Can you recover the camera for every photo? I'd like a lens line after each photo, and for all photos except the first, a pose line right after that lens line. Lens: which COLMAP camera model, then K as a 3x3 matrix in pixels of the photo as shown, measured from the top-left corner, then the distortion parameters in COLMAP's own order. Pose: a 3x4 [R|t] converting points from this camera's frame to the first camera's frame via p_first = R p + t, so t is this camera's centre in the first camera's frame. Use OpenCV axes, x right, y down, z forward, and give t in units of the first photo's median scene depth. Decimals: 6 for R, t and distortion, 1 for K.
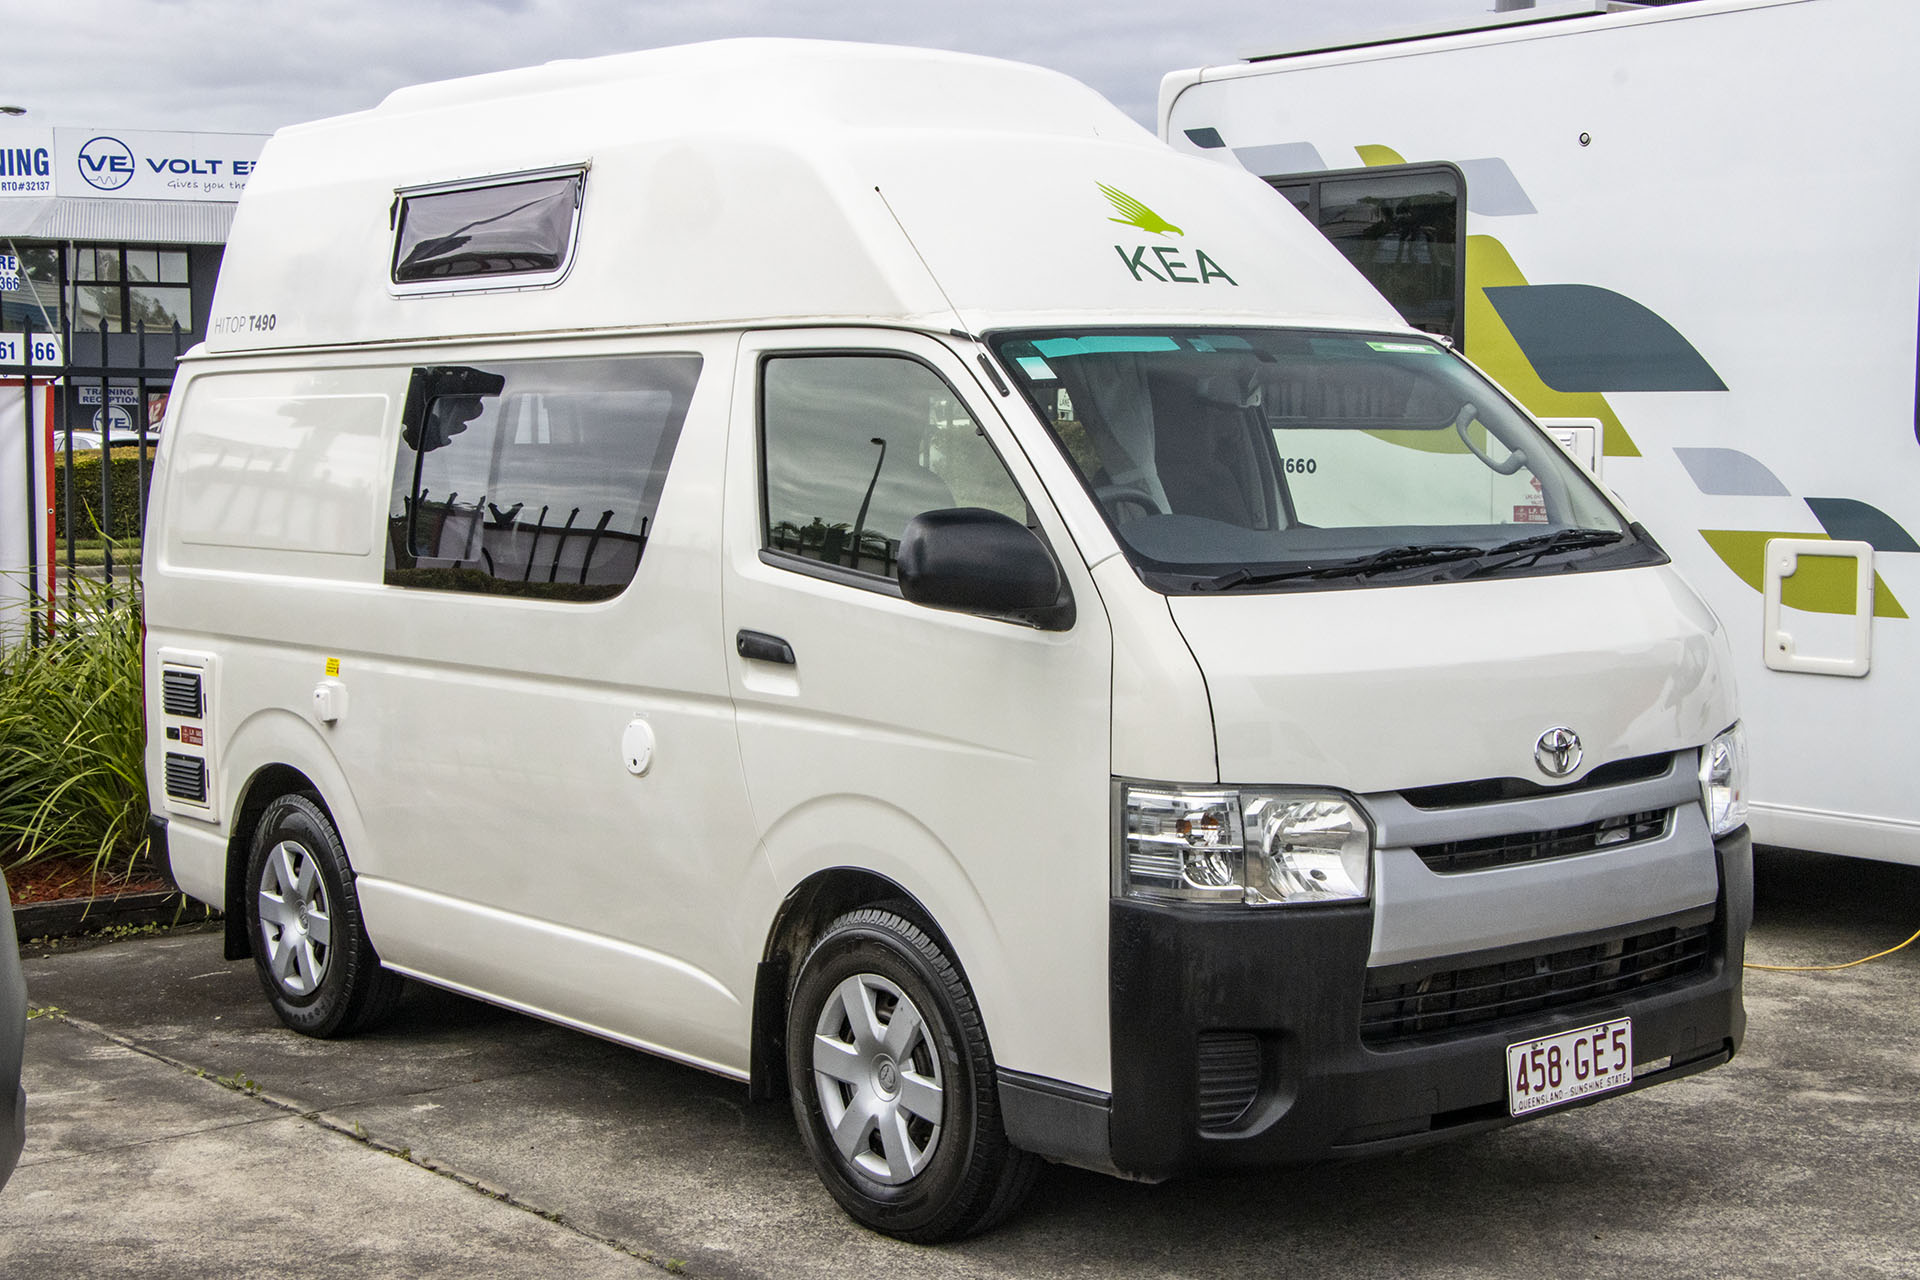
lens RADIAL K [[2695.7, 0, 960.0], [0, 2695.7, 640.0], [0, 0, 1]] dist [0.063100, 0.086513]
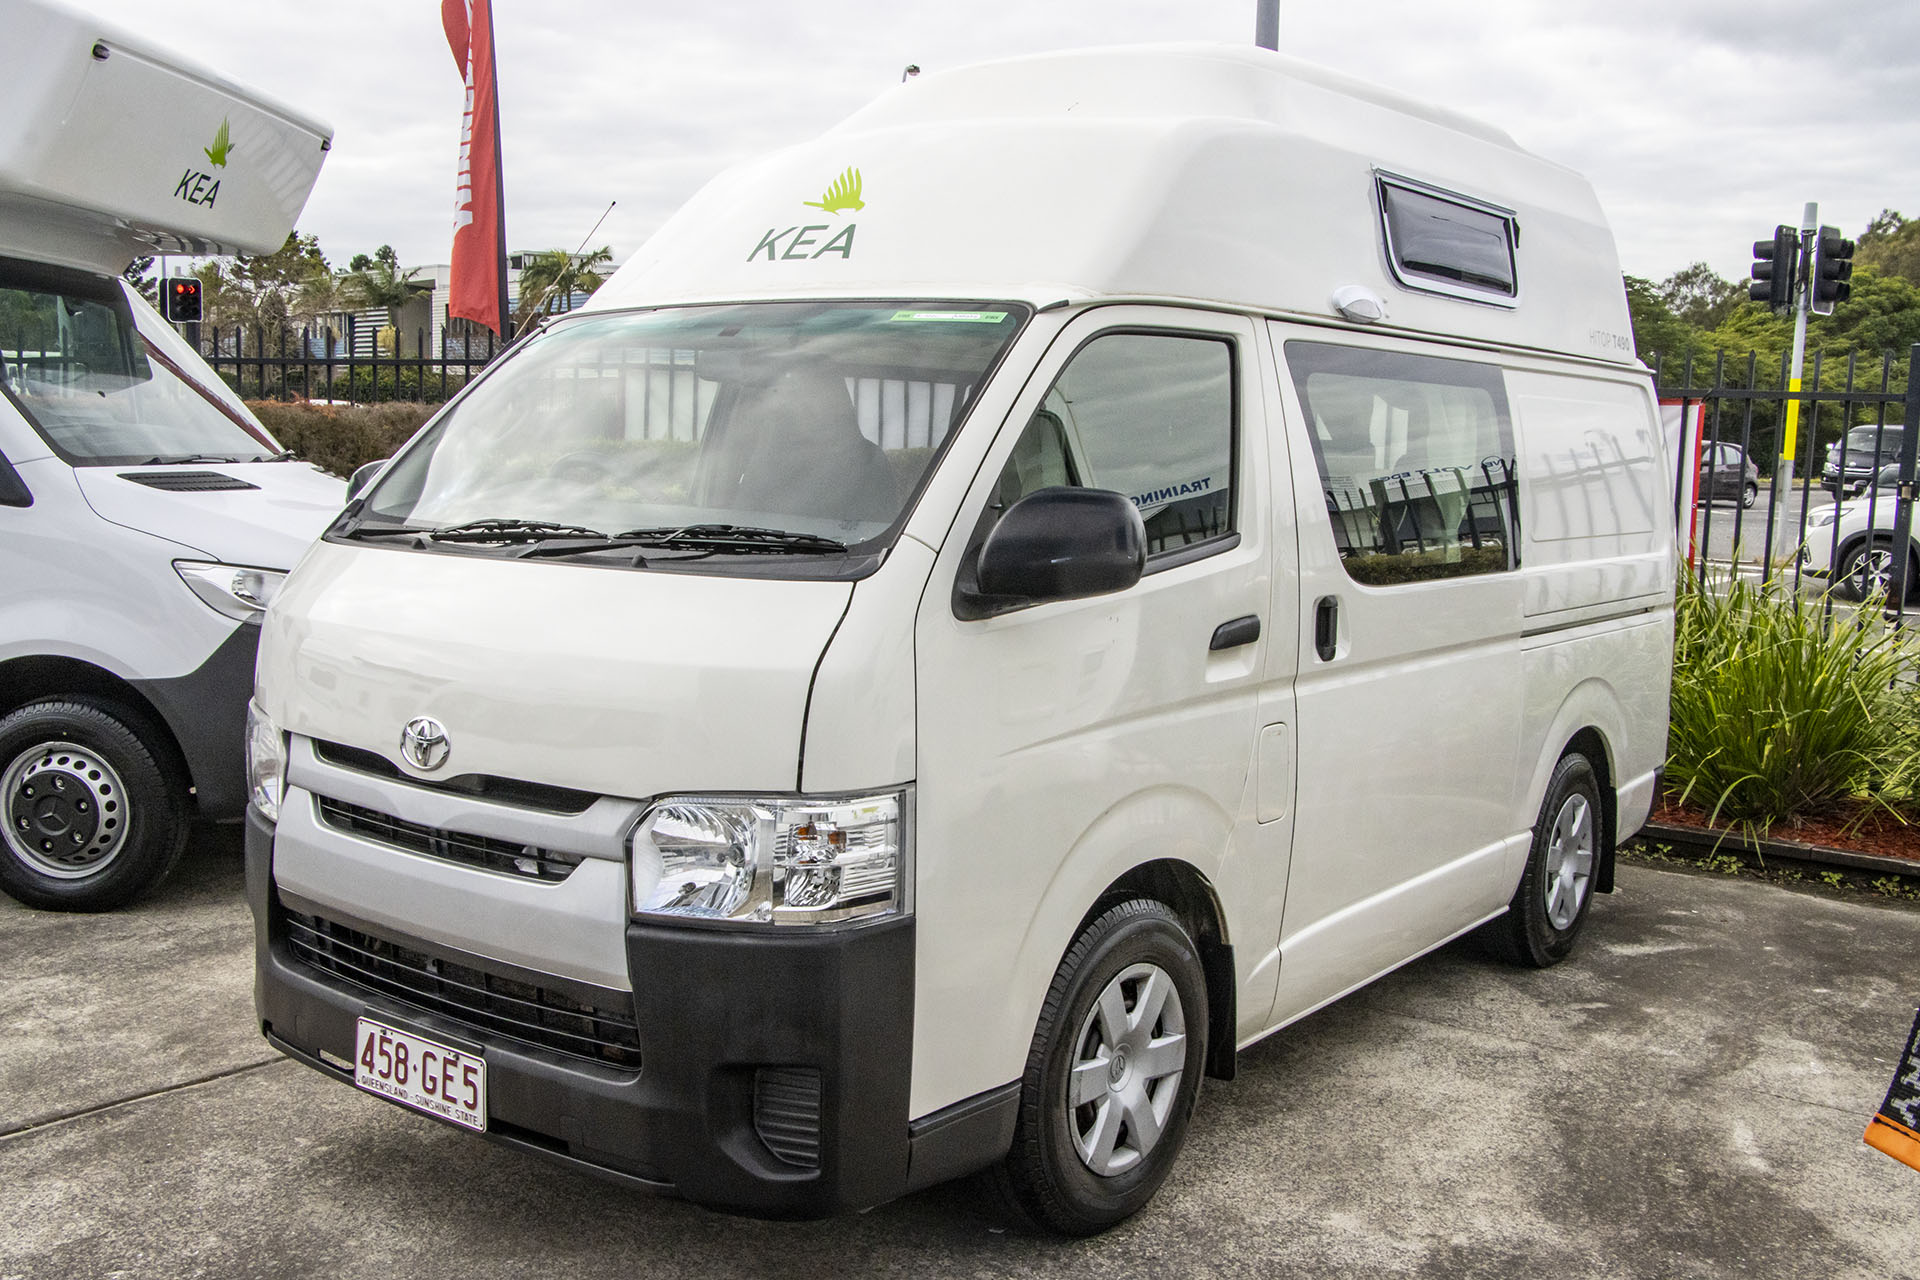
lens RADIAL K [[1857.9, 0, 960.0], [0, 1857.9, 640.0], [0, 0, 1]] dist [-0.138814, 0.202564]
pose [[0.234476, 0.123179, -0.964286, 0.857390], [-0.103571, 0.989459, 0.101210, -0.076244], [0.966589, 0.076141, 0.244762, 1.002158]]
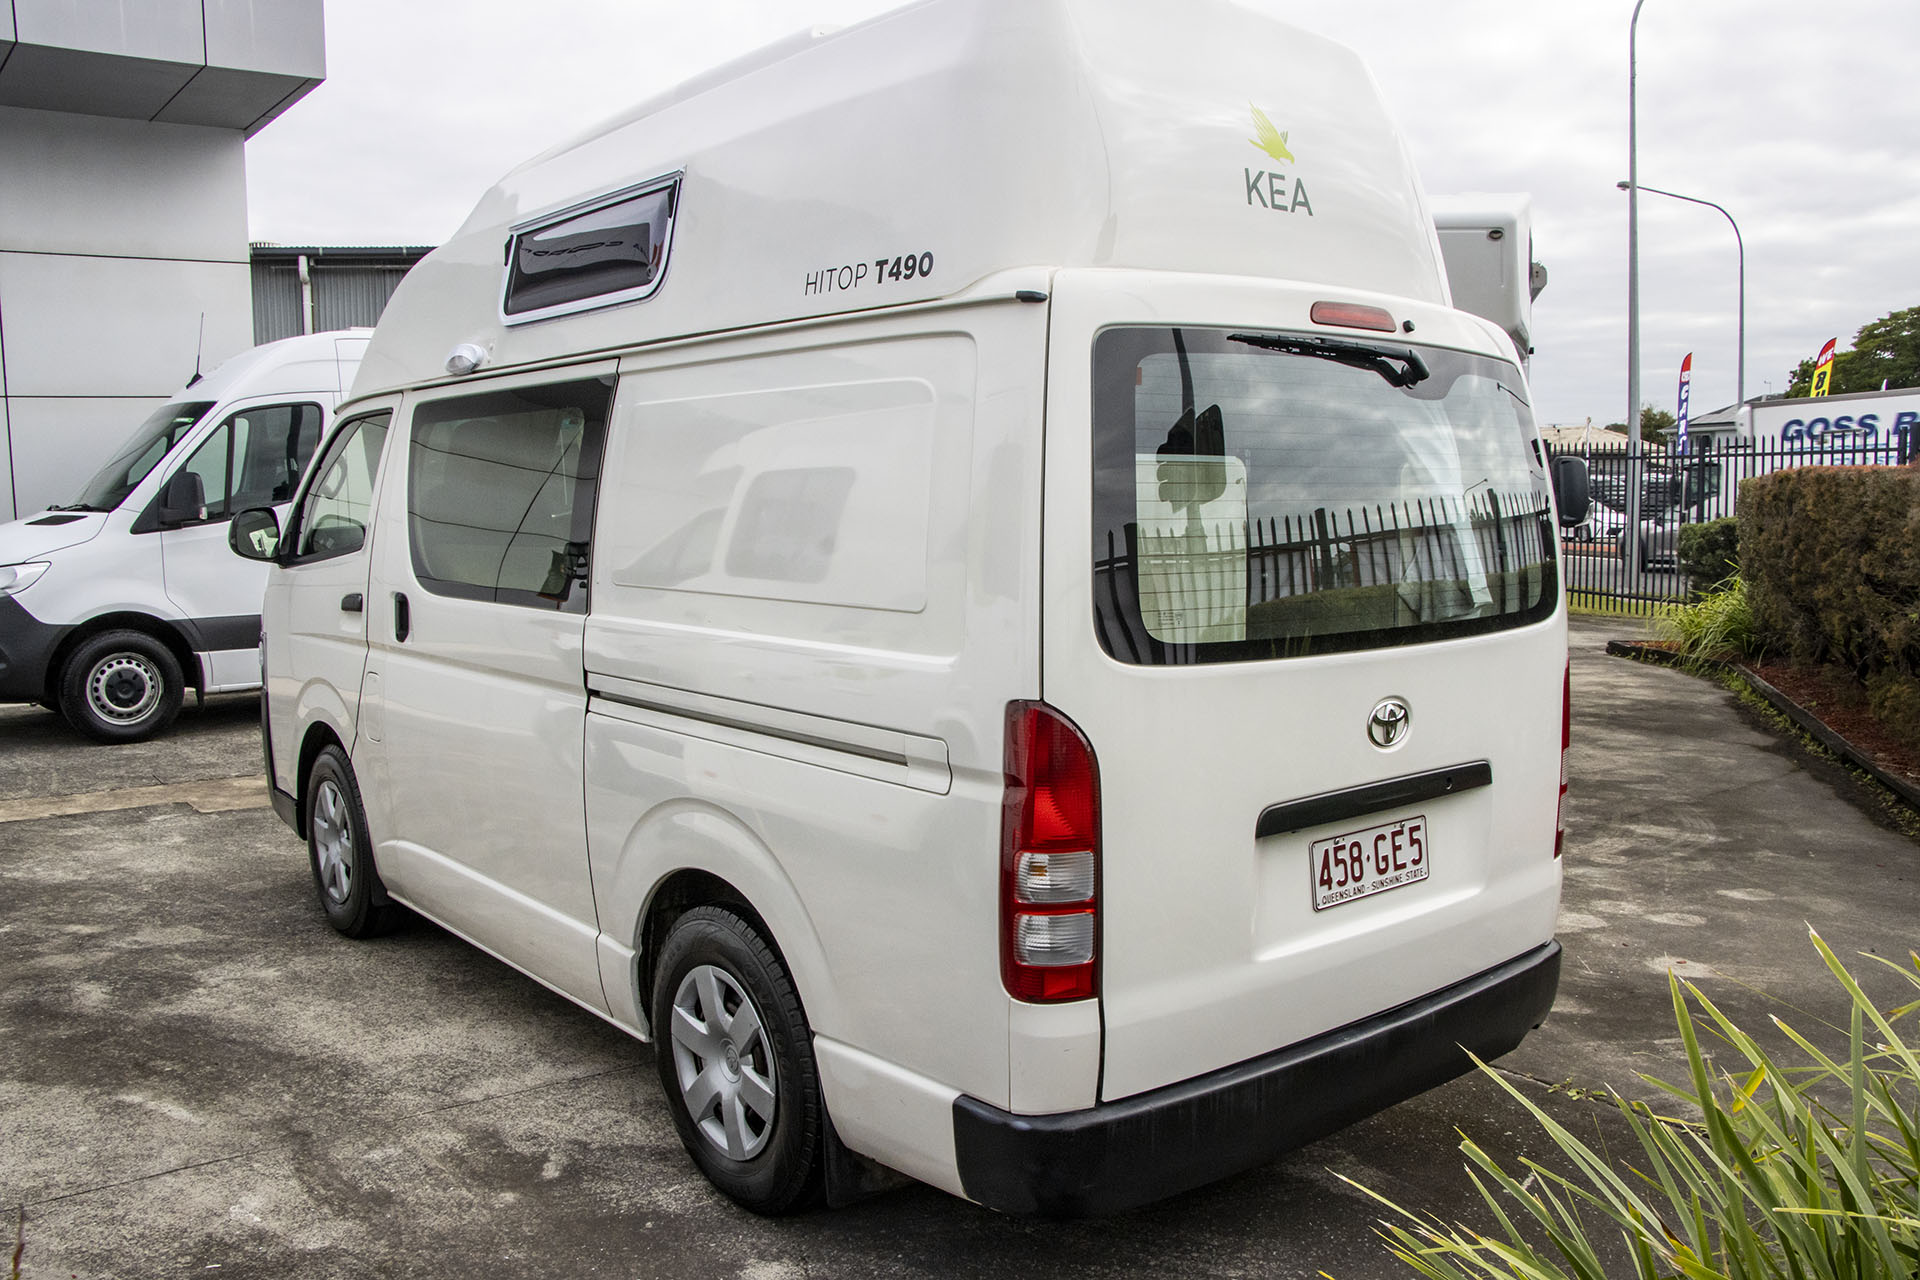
lens RADIAL K [[1611.7, 0, 968.8], [0, 1611.7, 671.8], [0, 0, 1]] dist [-0.176911, 0.156984]
pose [[-0.999875, 0.015392, -0.003492, -0.204169], [0.014430, 0.981148, 0.192719, -0.157334], [0.006393, 0.192644, -0.981248, 2.254097]]
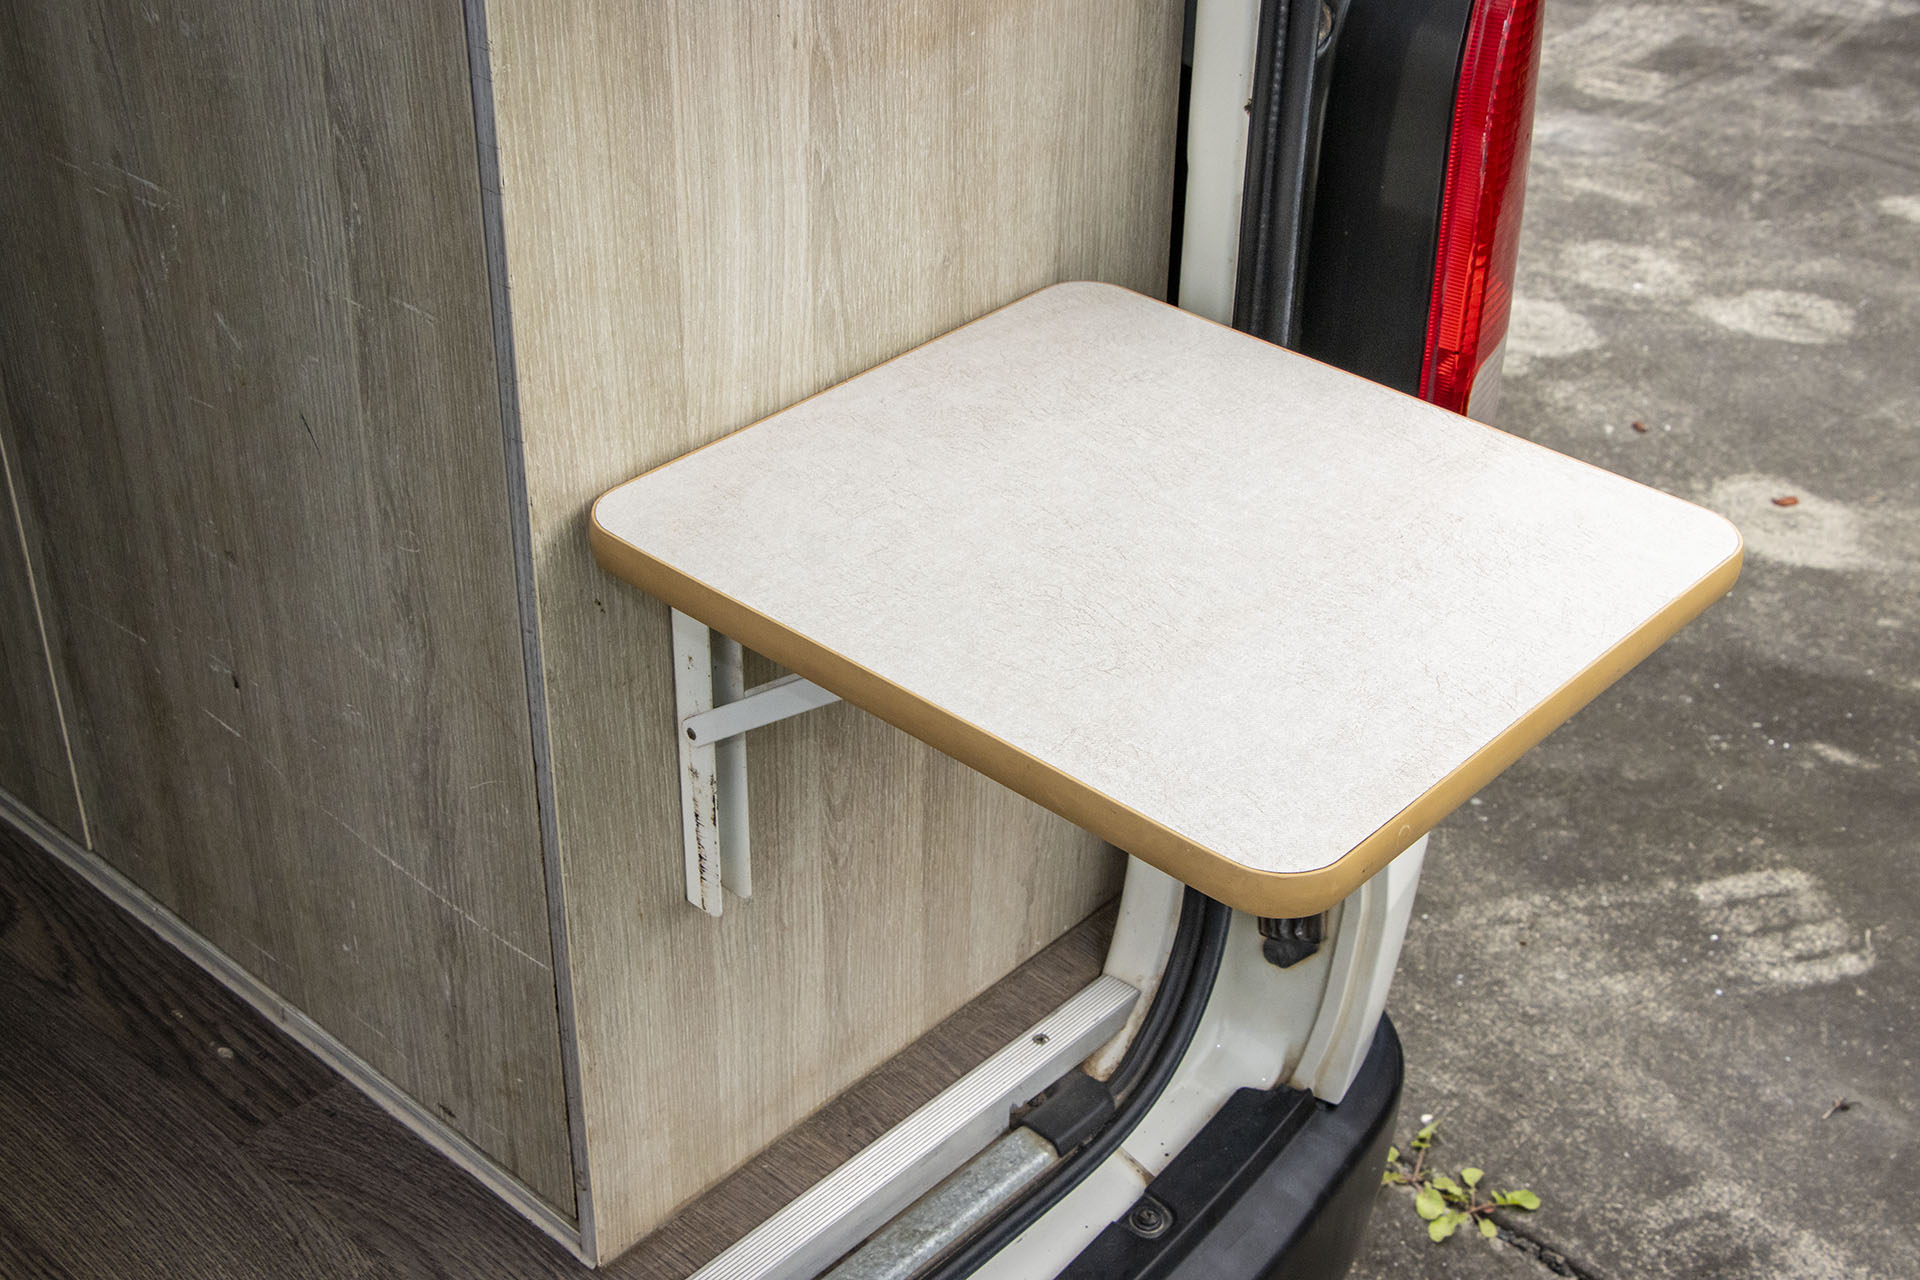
lens RADIAL K [[2494.7, 0, 963.3], [0, 2494.7, 661.1], [0, 0, 1]] dist [0.001088, 0.081228]
pose [[-0.989229, 0.072073, -0.127403, -0.389150], [-0.020437, 0.793851, 0.607769, -0.102709], [0.144943, 0.603827, -0.783827, 1.775168]]
